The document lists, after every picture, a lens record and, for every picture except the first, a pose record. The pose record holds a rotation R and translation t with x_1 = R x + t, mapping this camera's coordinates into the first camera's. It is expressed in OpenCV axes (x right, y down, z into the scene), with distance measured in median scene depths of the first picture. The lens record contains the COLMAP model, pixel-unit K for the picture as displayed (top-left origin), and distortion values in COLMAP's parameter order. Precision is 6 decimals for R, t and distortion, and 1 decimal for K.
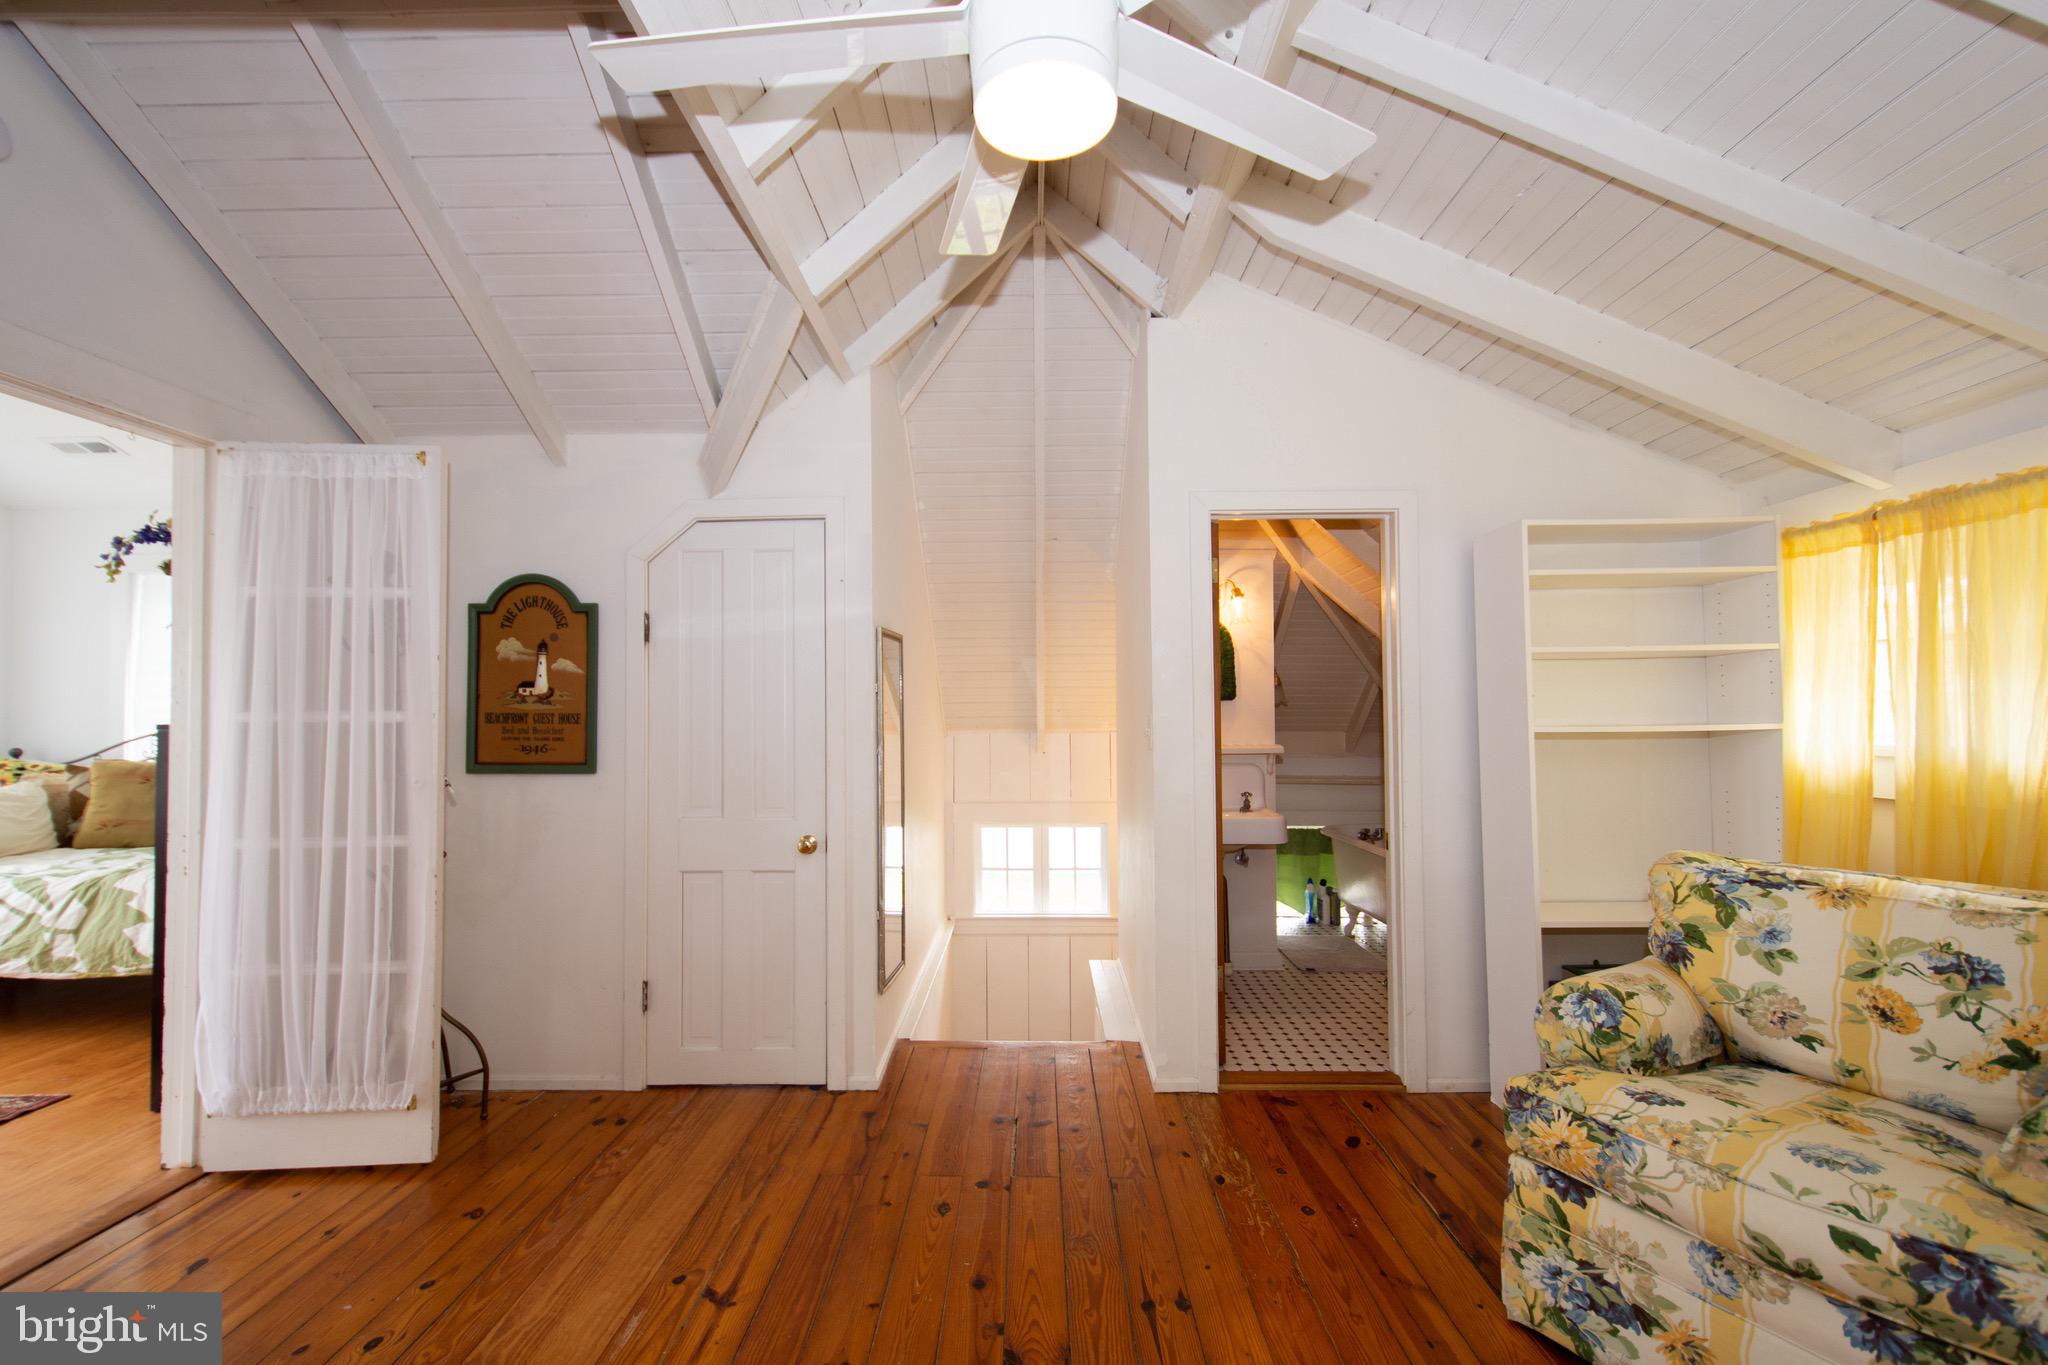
lens RADIAL K [[906.3, 0, 1020.4], [0, 906.3, 691.9], [0, 0, 1]] dist [0.006414, -0.000761]
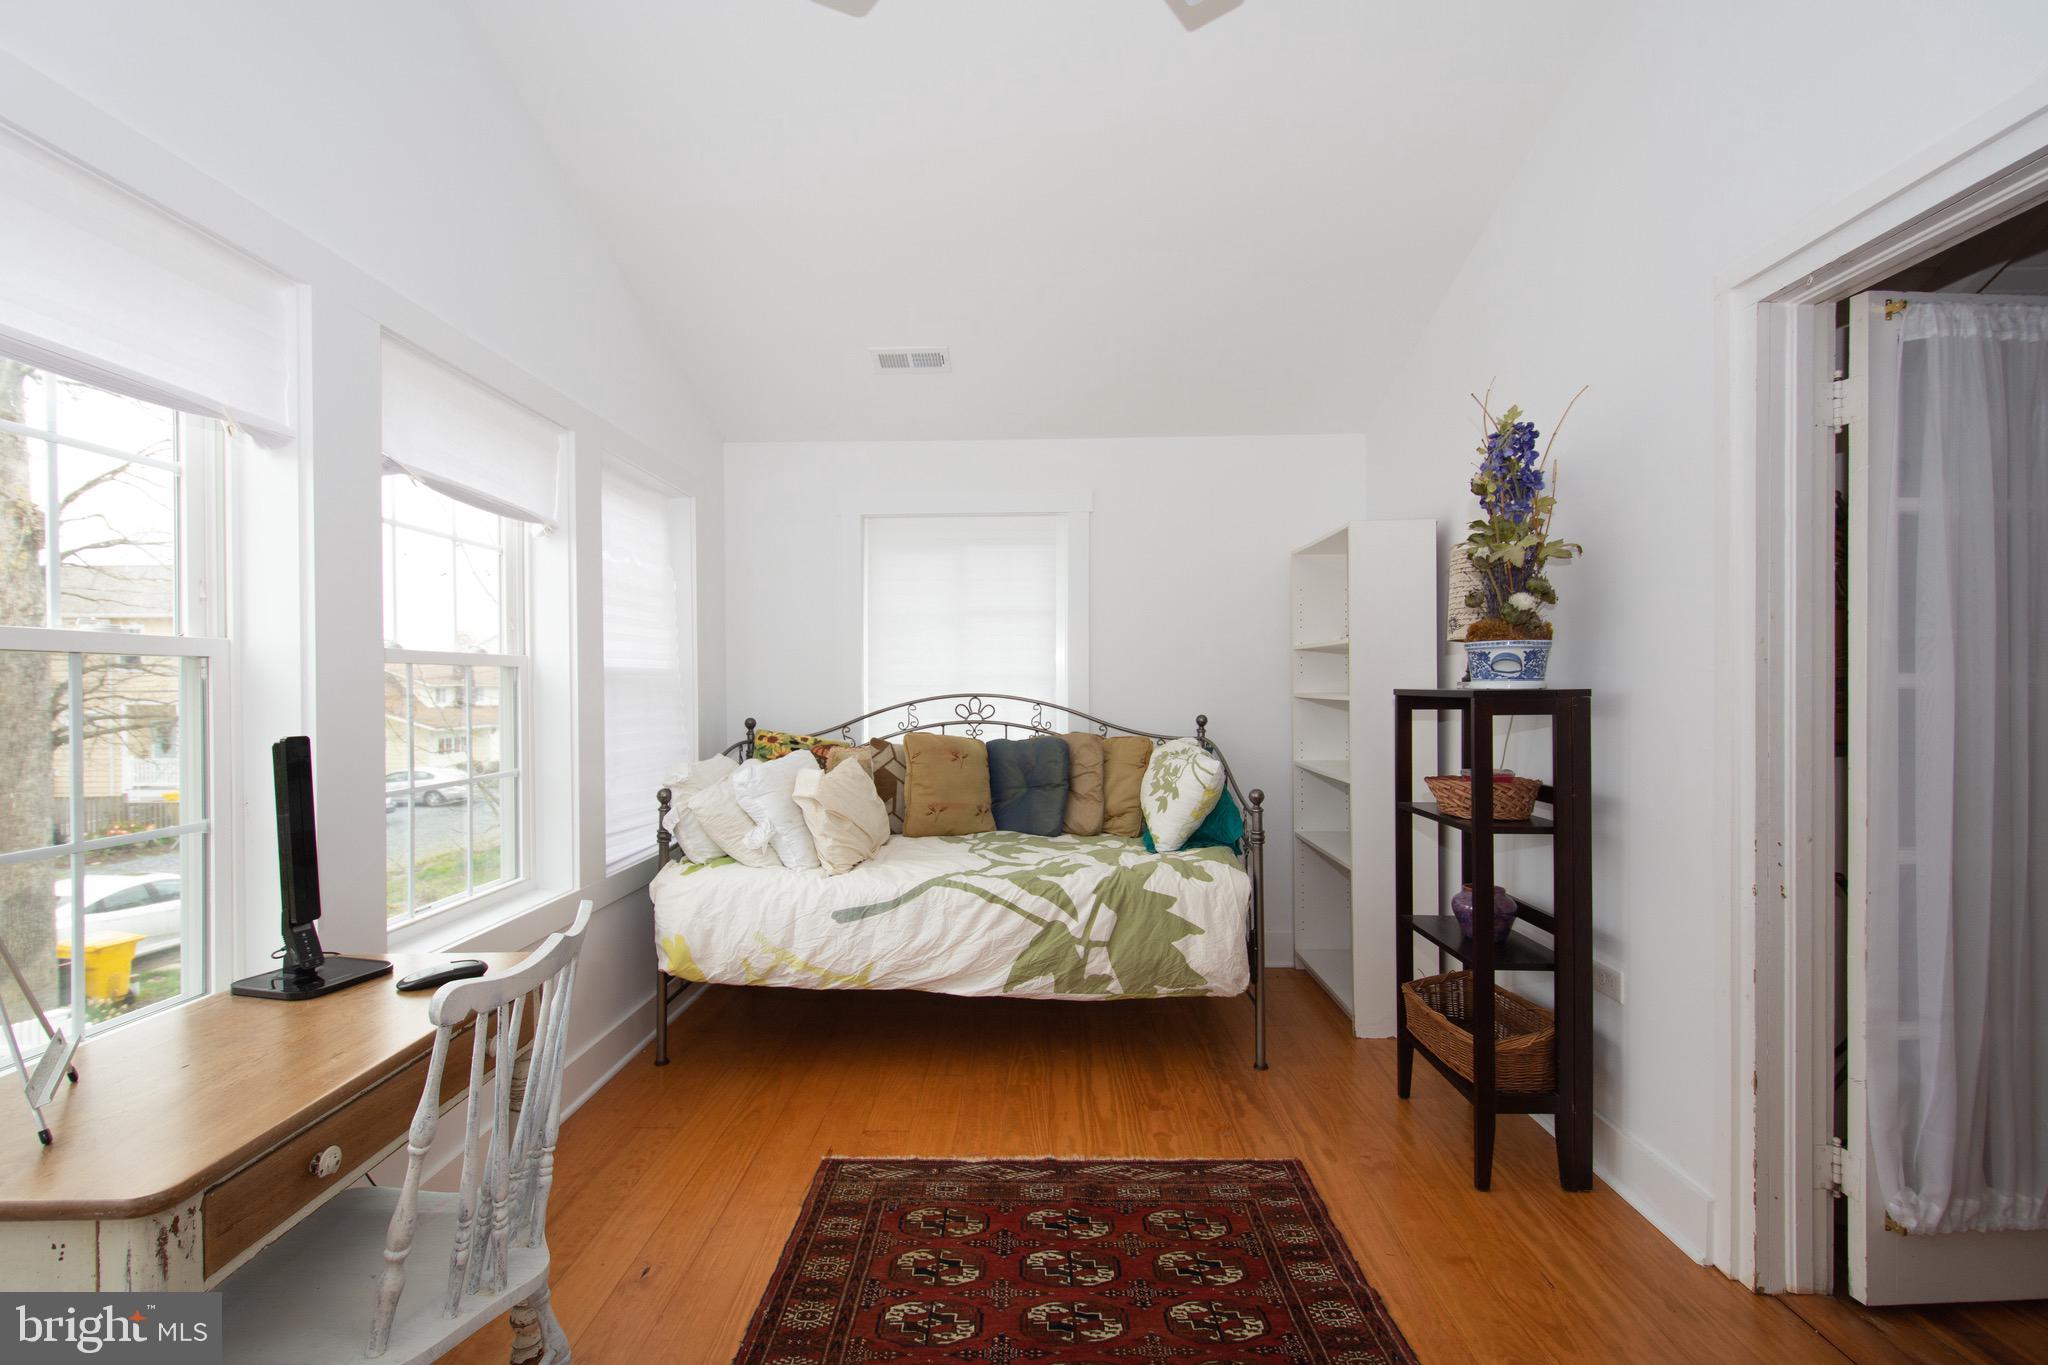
lens RADIAL K [[906.3, 0, 1020.4], [0, 906.3, 691.9], [0, 0, 1]] dist [0.006414, -0.000761]
pose [[0.999541, 0.000090, -0.030282, -1.532454], [0.000871, 0.999497, 0.031710, 0.015878], [0.030270, -0.031722, 0.999038, 0.271341]]
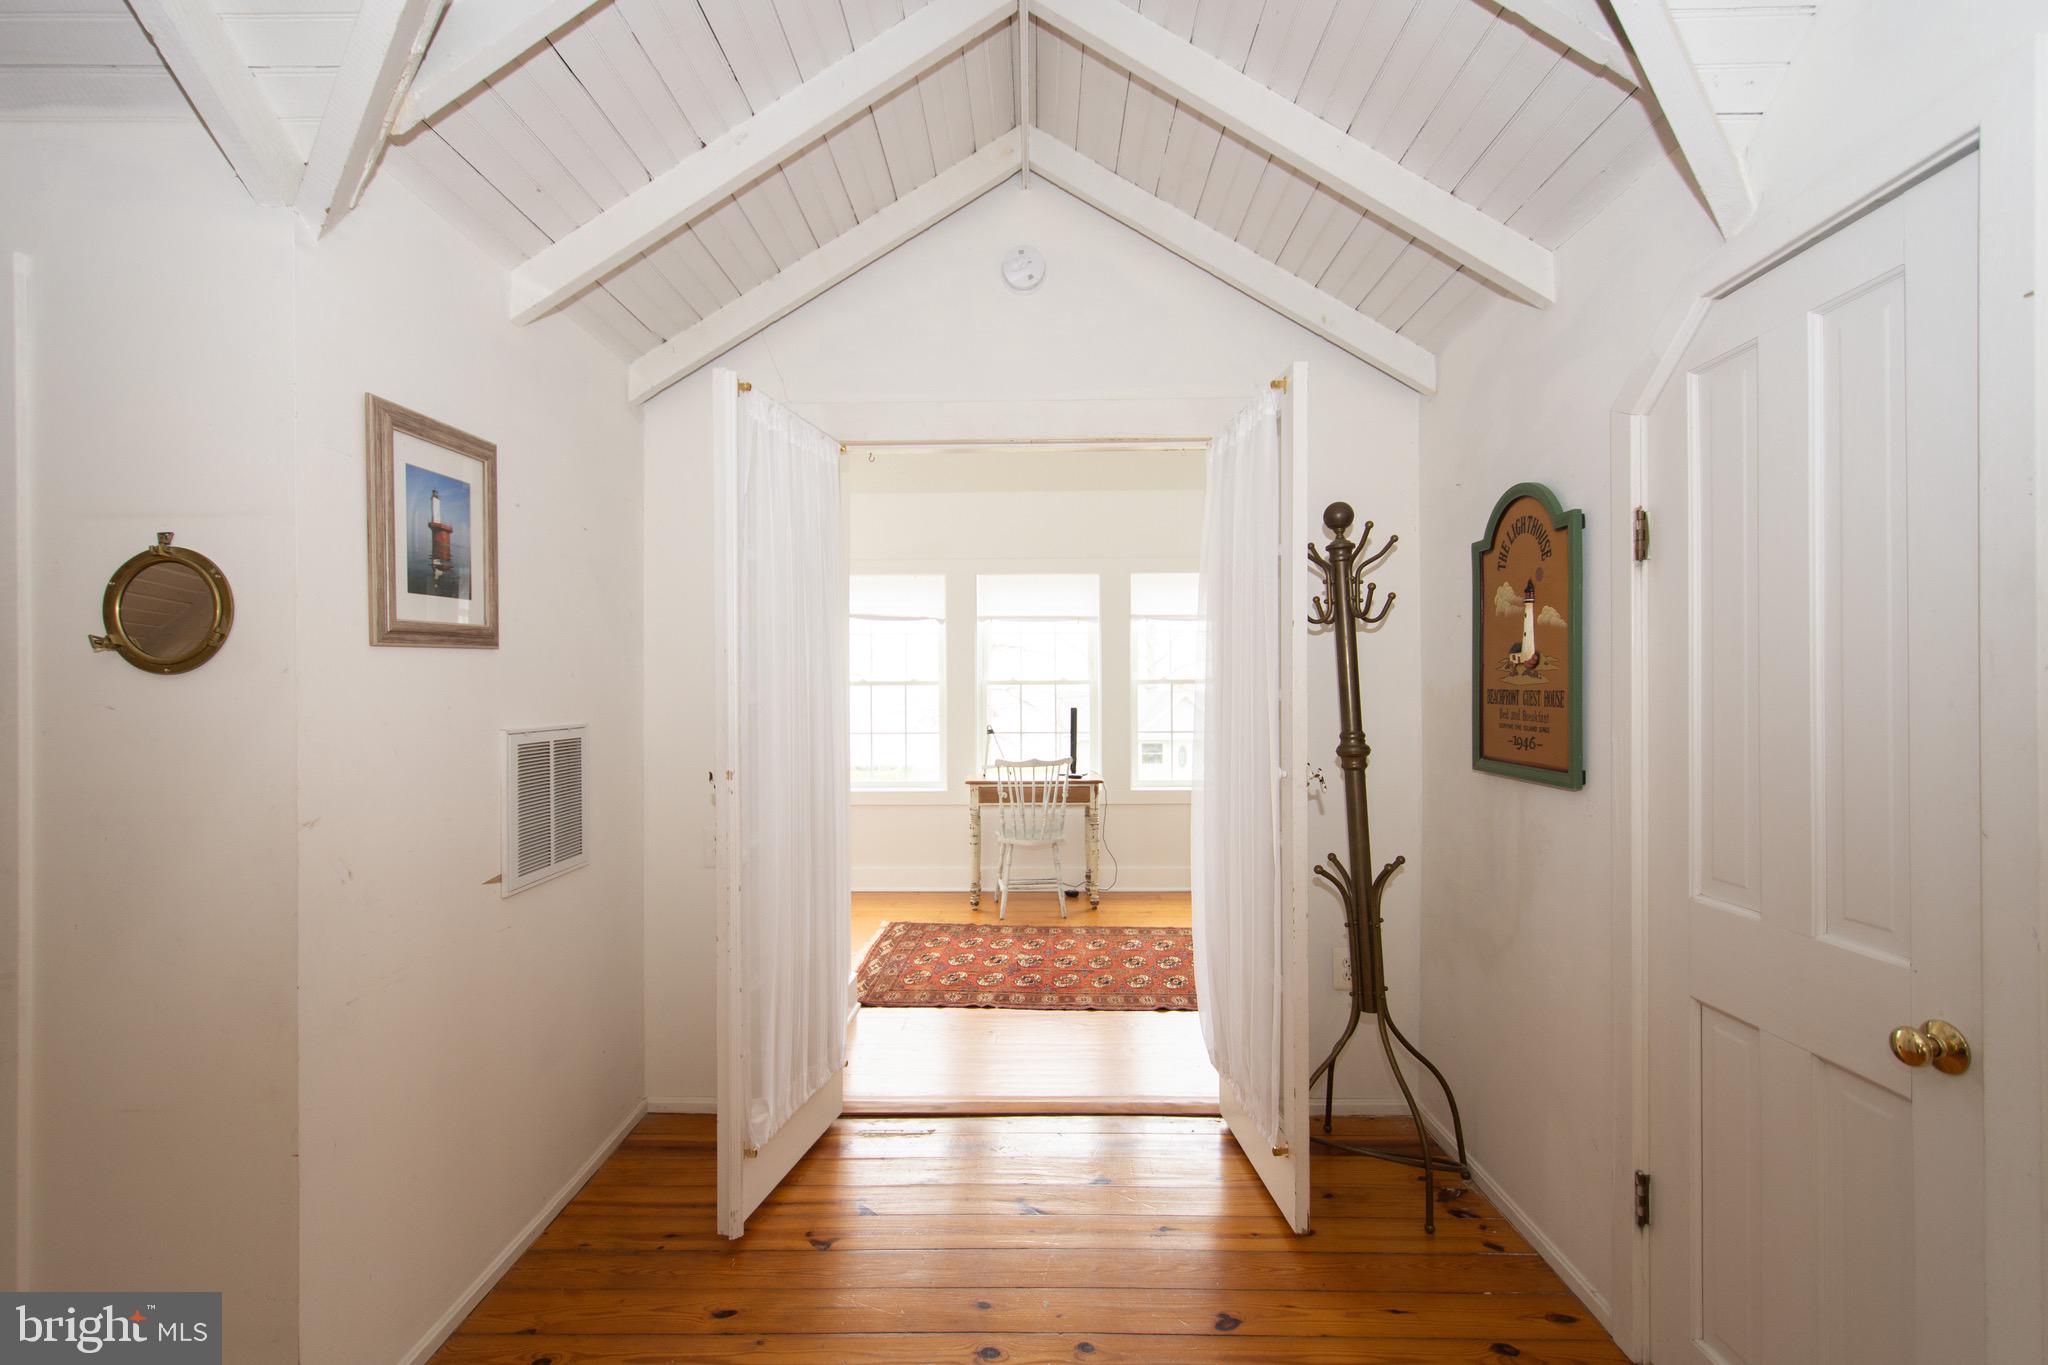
lens RADIAL K [[889.8, 0, 1019.0], [0, 889.8, 692.2], [0, 0, 1]] dist [0.004538, -0.000435]
pose [[-0.005685, 0.005582, -0.999968, 0.164217], [0.031399, 0.999492, 0.005401, 0.012006], [0.999491, -0.031367, -0.005857, 0.775426]]
